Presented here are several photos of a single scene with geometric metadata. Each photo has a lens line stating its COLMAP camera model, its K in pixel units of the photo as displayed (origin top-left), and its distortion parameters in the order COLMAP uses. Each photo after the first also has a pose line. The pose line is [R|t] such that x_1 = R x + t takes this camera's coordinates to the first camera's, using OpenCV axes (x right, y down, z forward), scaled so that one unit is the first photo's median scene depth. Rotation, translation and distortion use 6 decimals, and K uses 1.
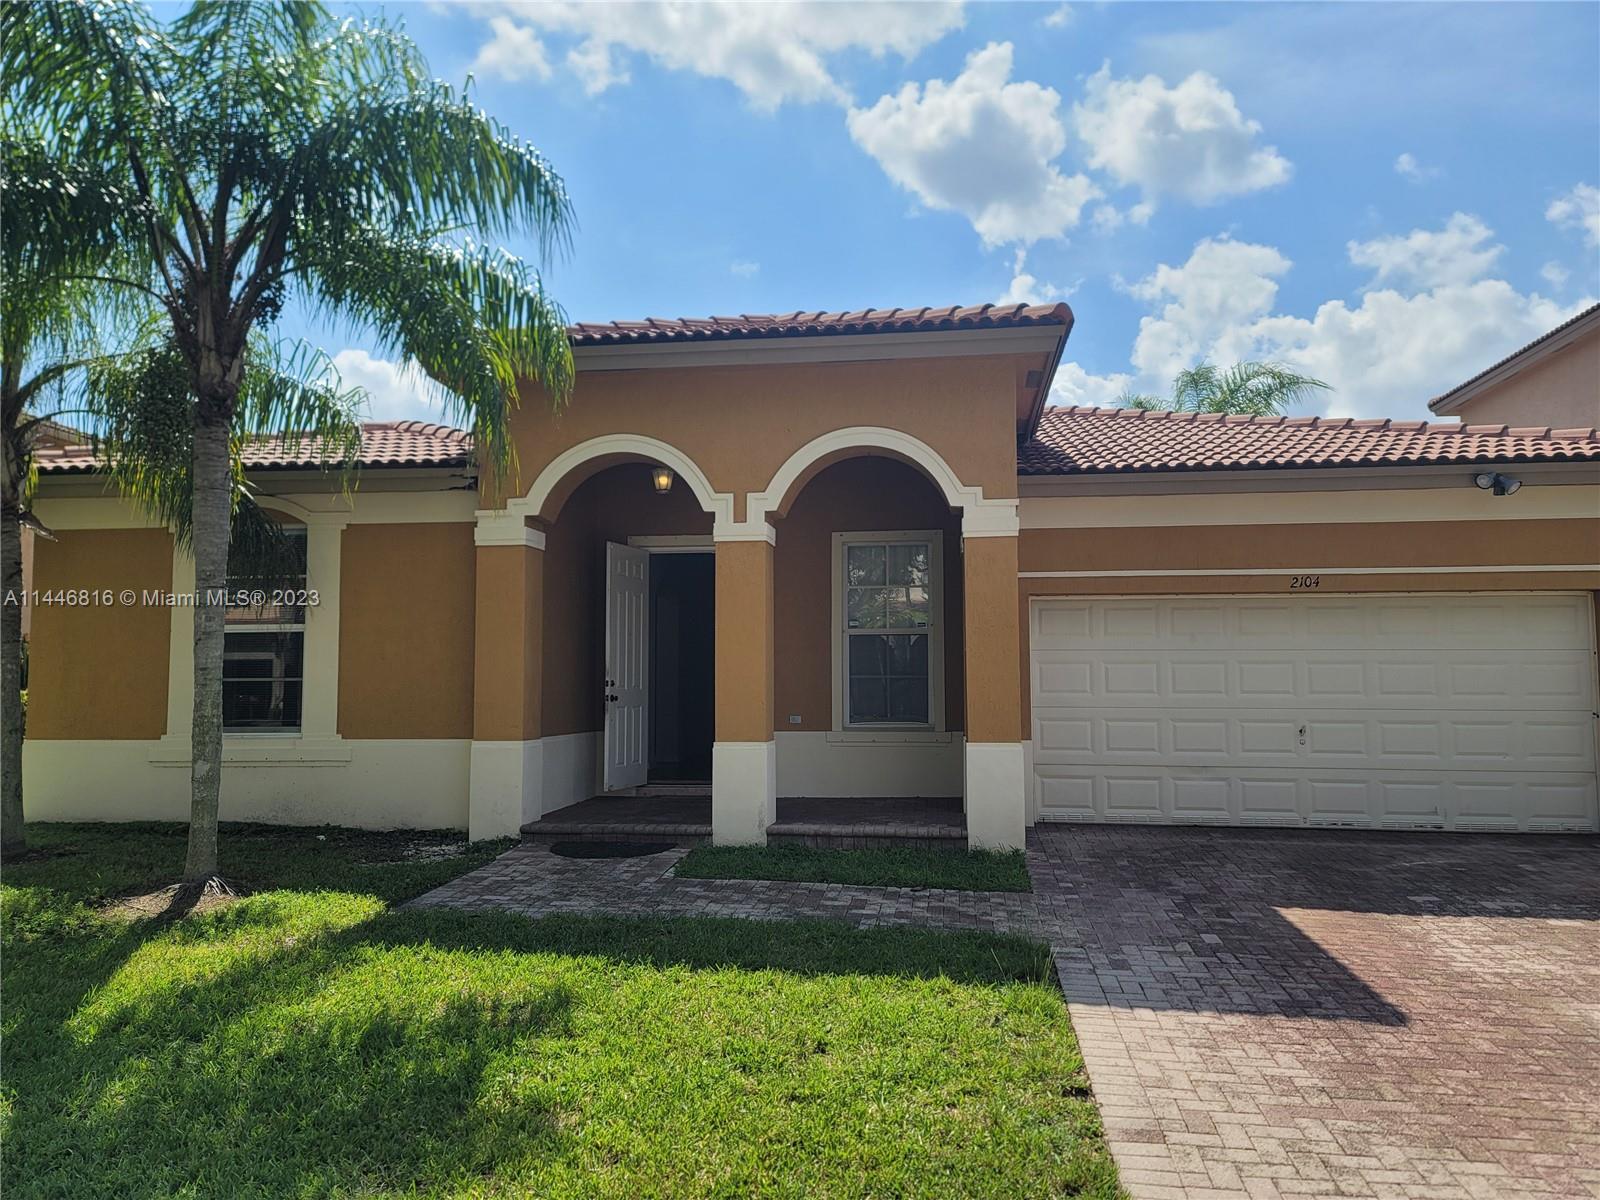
lens RADIAL K [[1162.2, 0, 817.0], [0, 1162.2, 615.4], [0, 0, 1]] dist [0.094852, -0.088559]
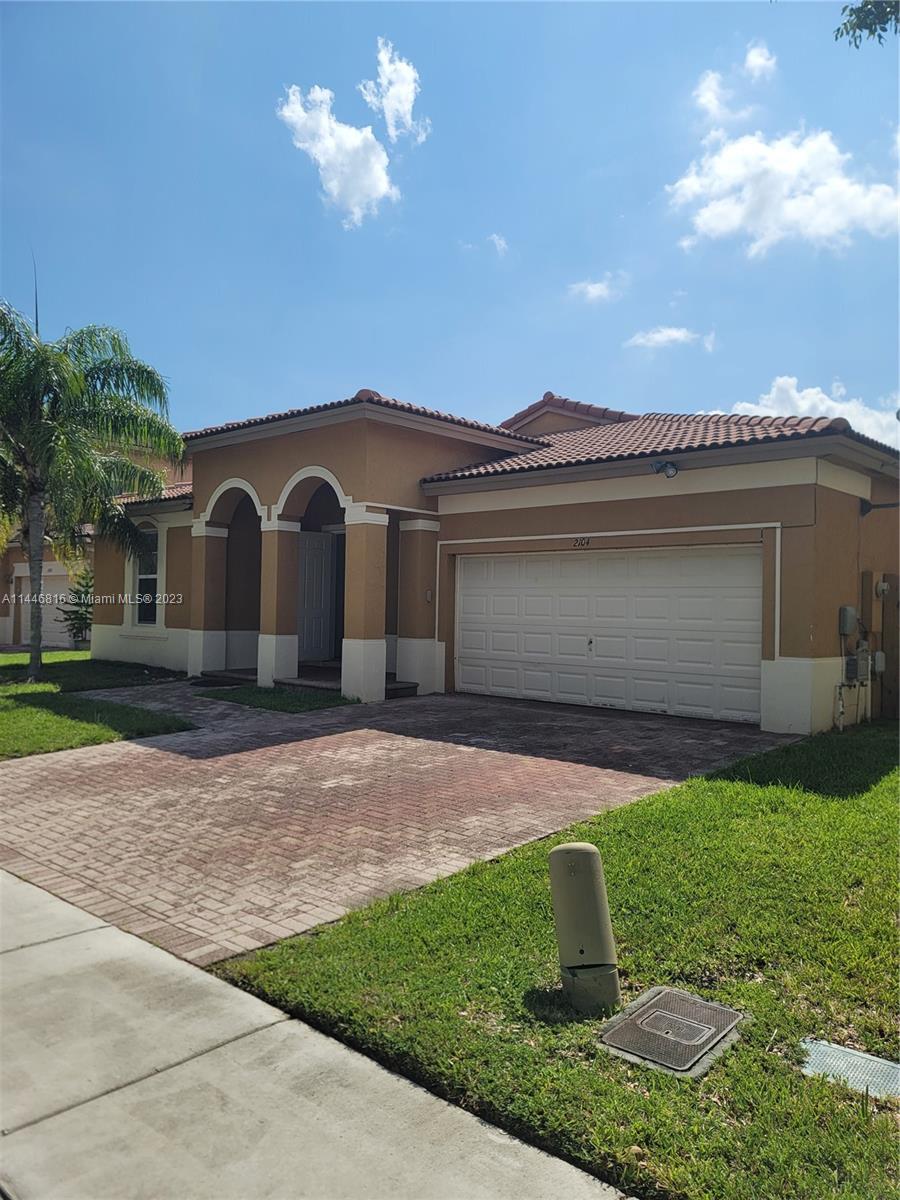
lens RADIAL K [[882.4, 0, 450.0], [0, 882.4, 600.0], [0, 0, 1]] dist [0.057751, -0.003143]
pose [[0.813866, 0.010536, -0.580958, 1.012377], [0.015539, 0.999083, 0.039889, -0.002888], [0.580845, -0.041492, 0.812956, -0.016734]]
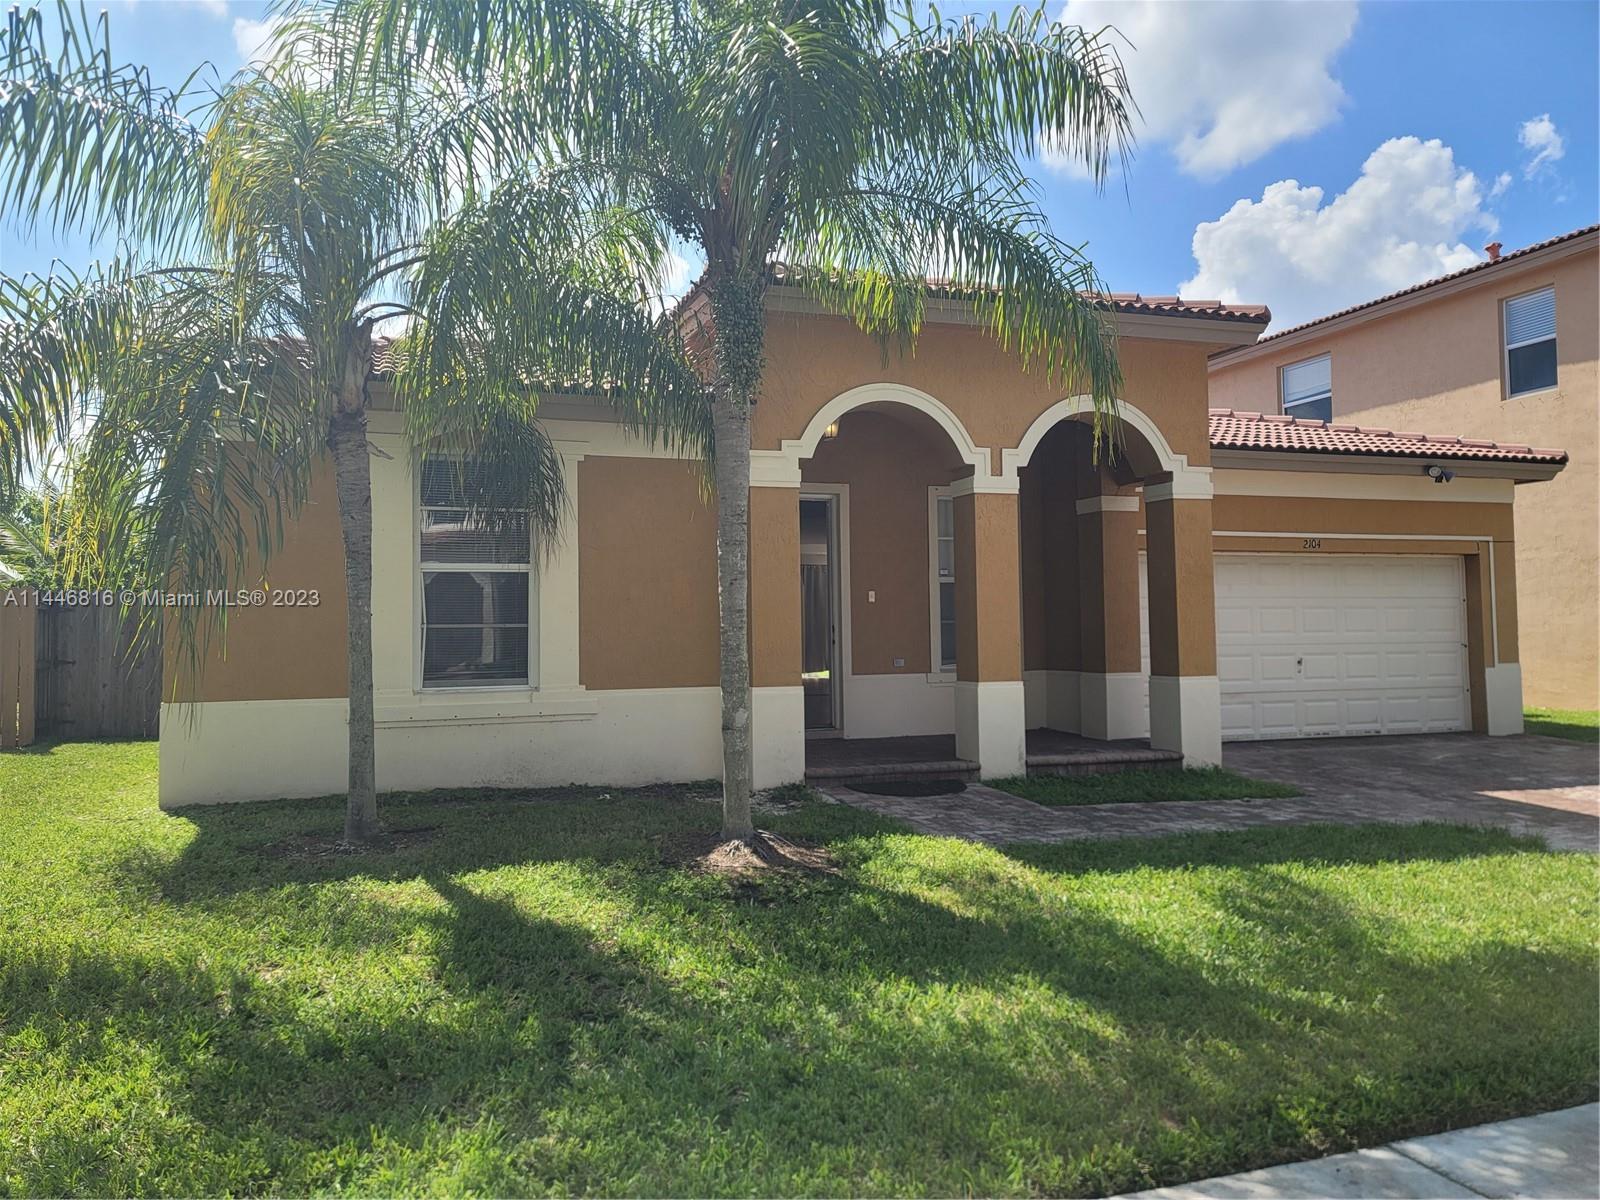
lens RADIAL K [[1176.5, 0, 795.1], [0, 1176.5, 593.0], [0, 0, 1]] dist [0.057751, -0.003143]
pose [[0.895711, 0.005991, 0.444597, -0.700644], [-0.017145, 0.999631, 0.021073, 0.007567], [-0.444307, -0.026498, 0.895483, 0.113632]]
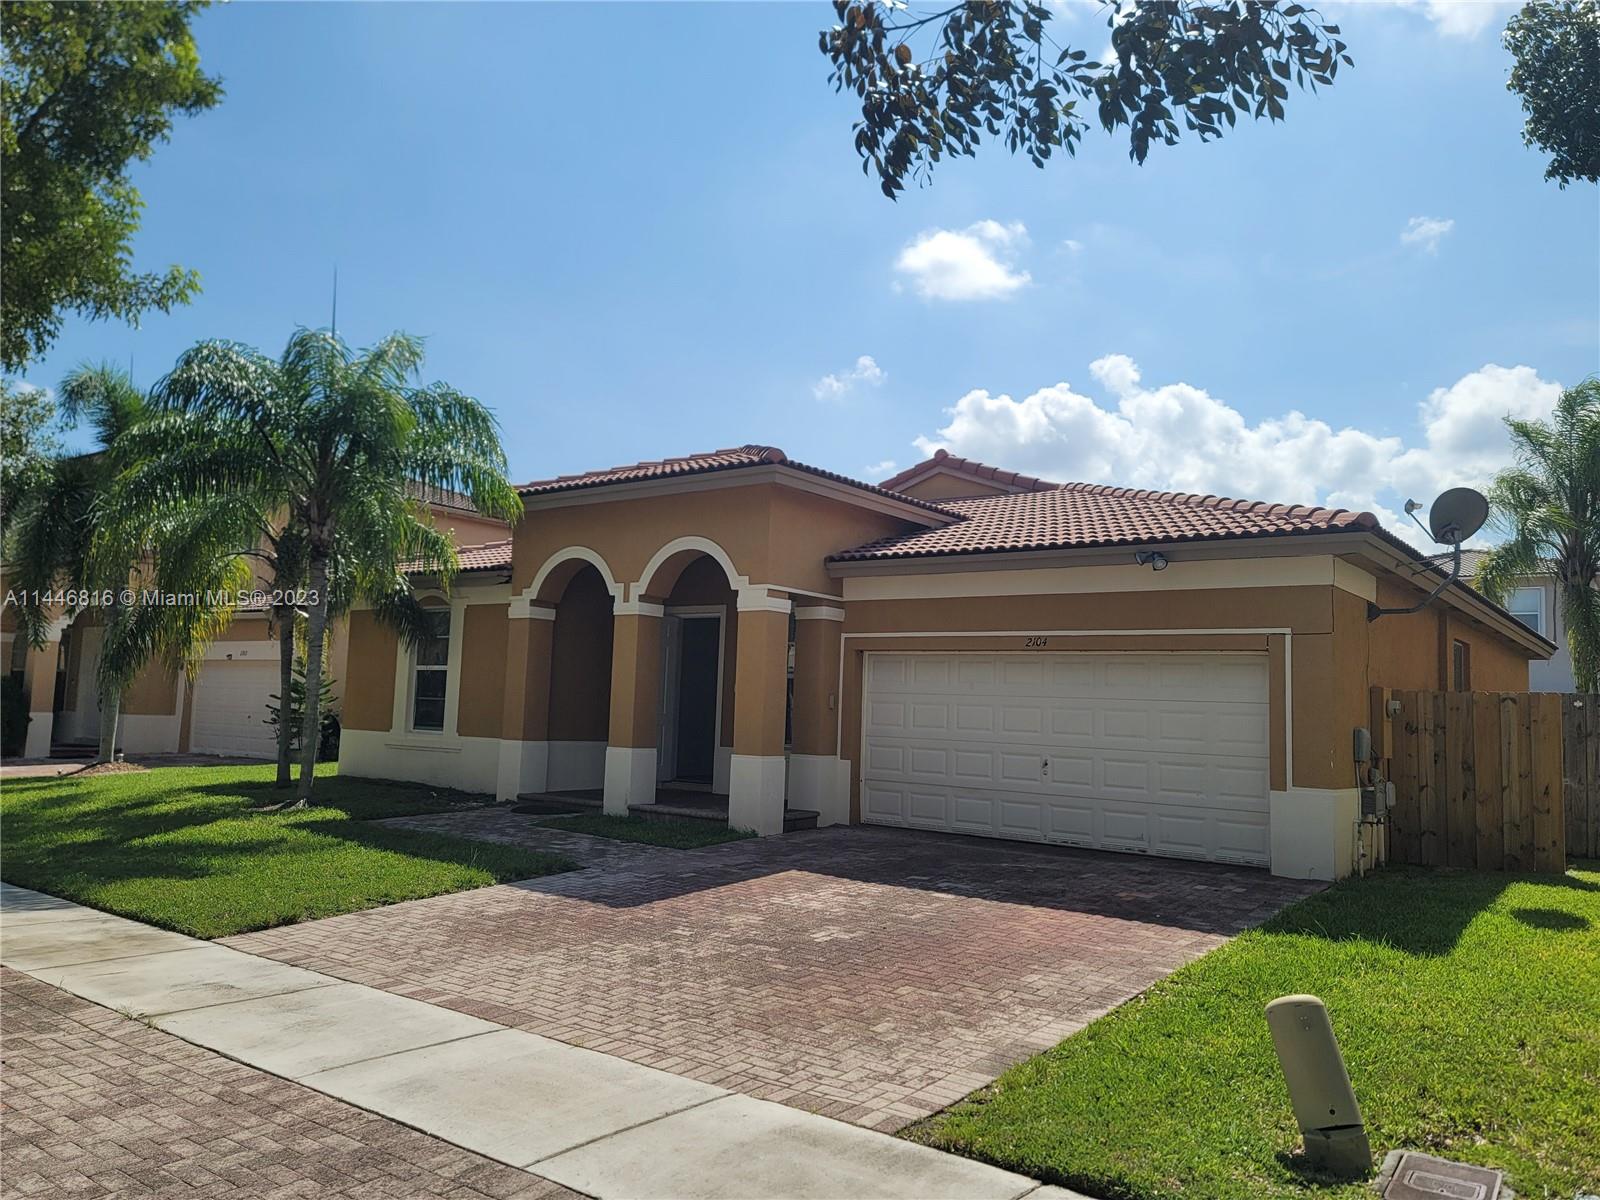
lens RADIAL K [[1182.1, 0, 808.0], [0, 1182.1, 597.3], [0, 0, 1]] dist [0.068553, -0.053508]
pose [[0.866899, -0.014930, -0.498260, 0.898175], [-0.008176, 0.998991, -0.044160, -0.019743], [0.498416, 0.042356, 0.865902, -0.216565]]
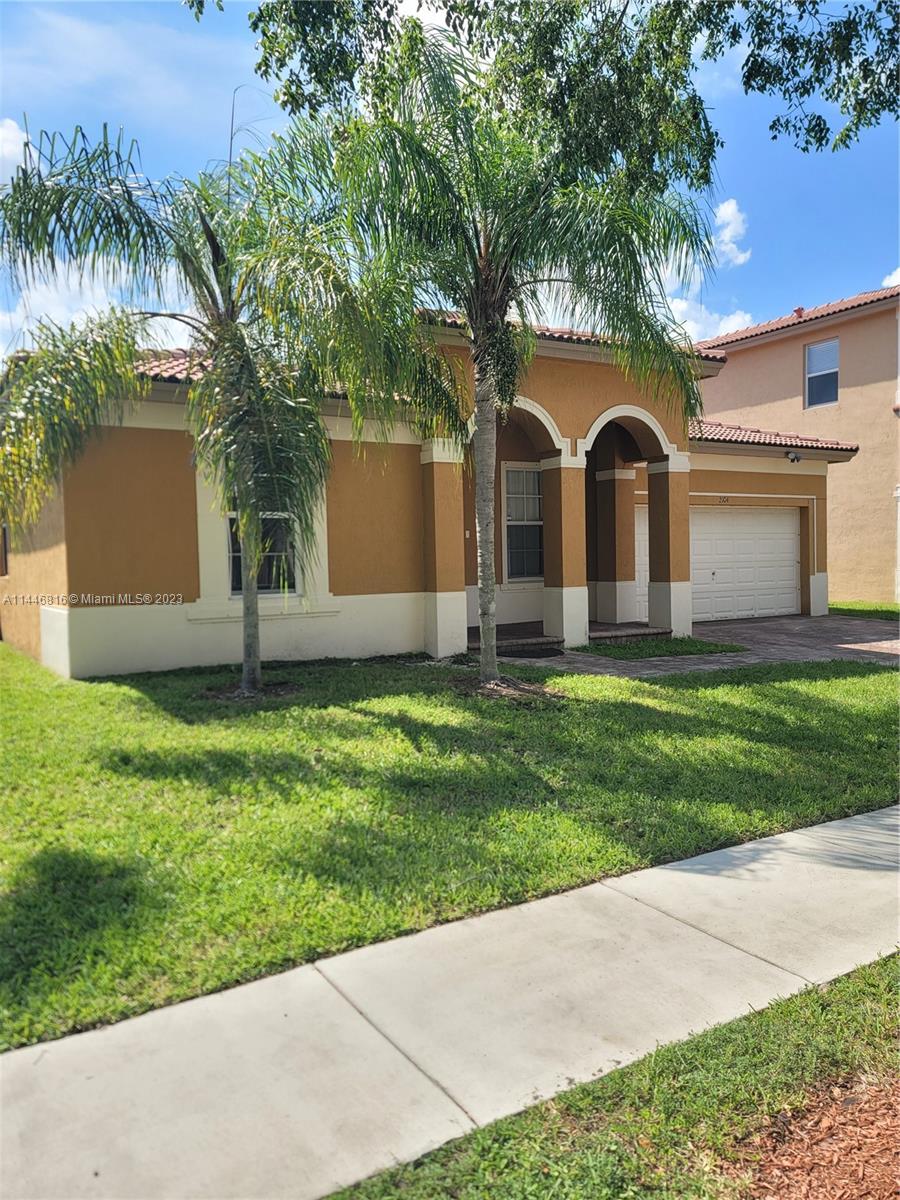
lens RADIAL K [[872.6, 0, 424.4], [0, 872.6, 597.9], [0, 0, 1]] dist [0.059121, -0.002044]
pose [[0.786057, -0.041962, 0.616728, -1.006688], [-0.018409, 0.995662, 0.091207, 0.011688], [-0.617880, -0.083047, 0.781874, 0.131458]]
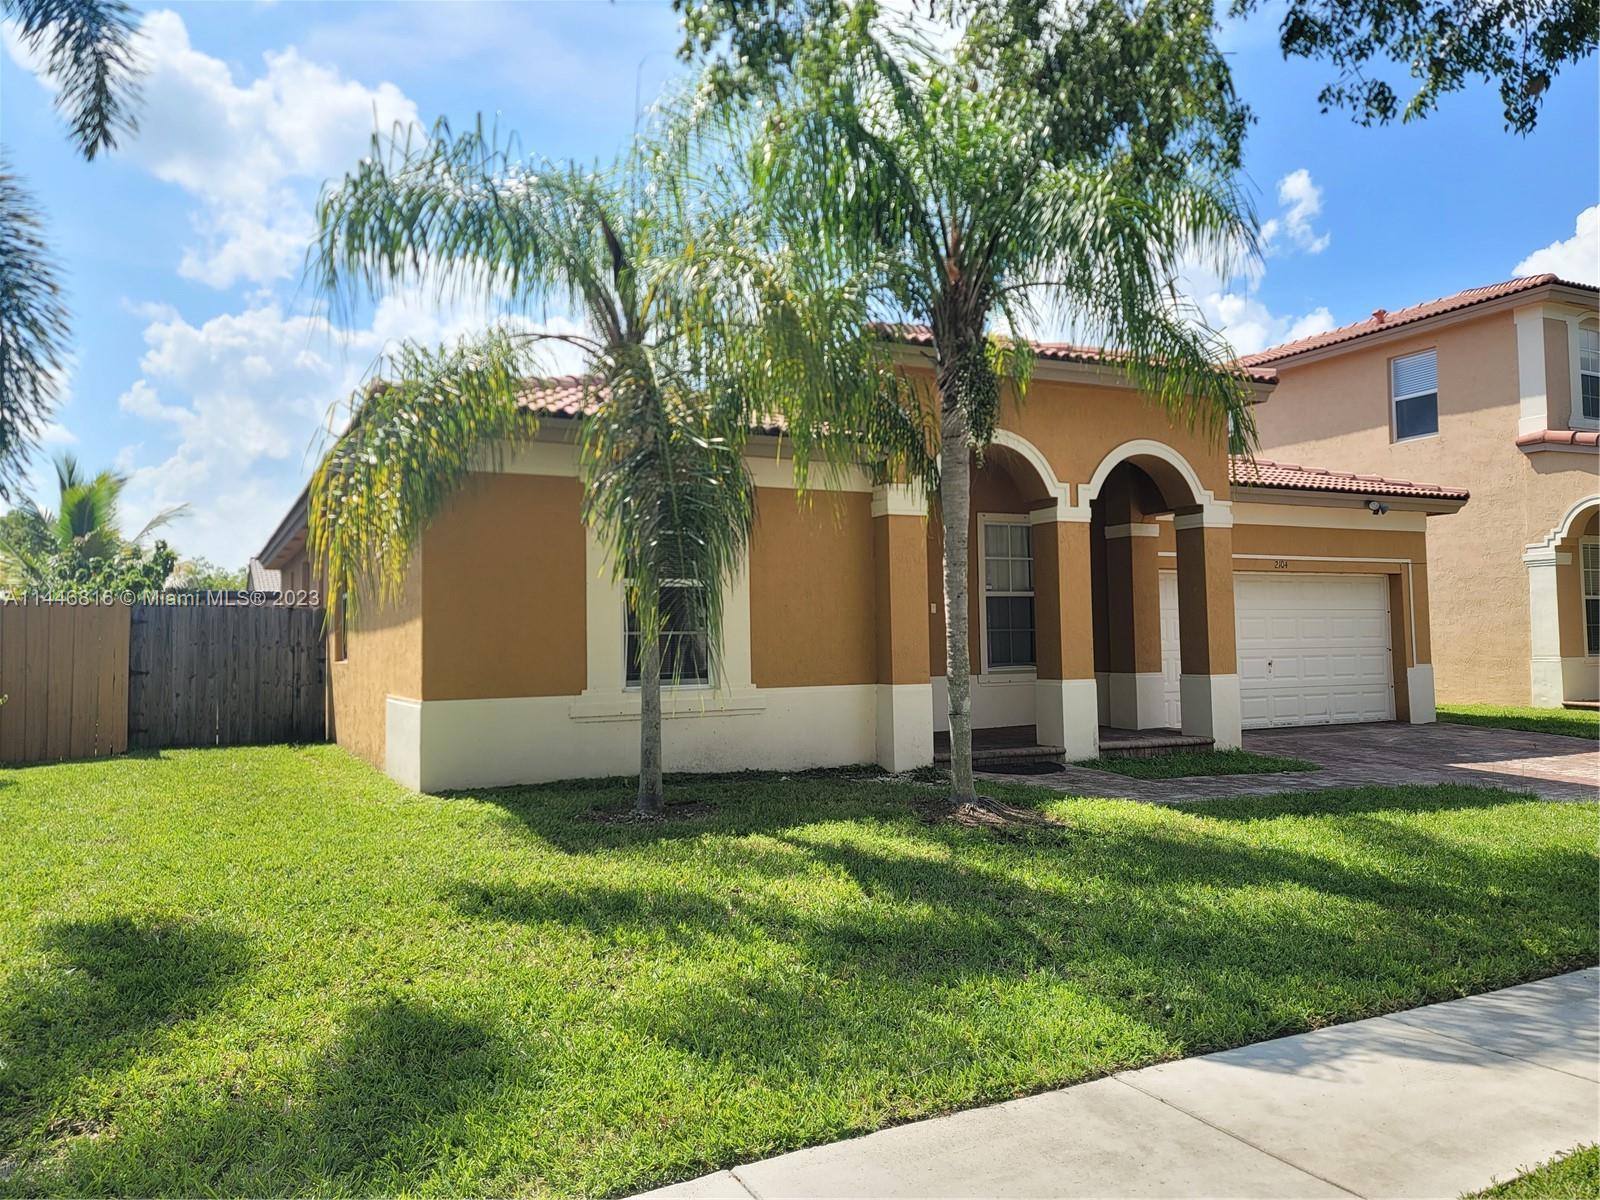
lens RADIAL K [[1171.4, 0, 809.2], [0, 1171.4, 592.3], [0, 0, 1]] dist [0.073092, -0.003011]
pose [[0.820368, 0.013406, 0.571679, -1.022419], [-0.020526, 0.999771, 0.006009, 0.011370], [-0.571468, -0.016664, 0.820455, 0.110875]]
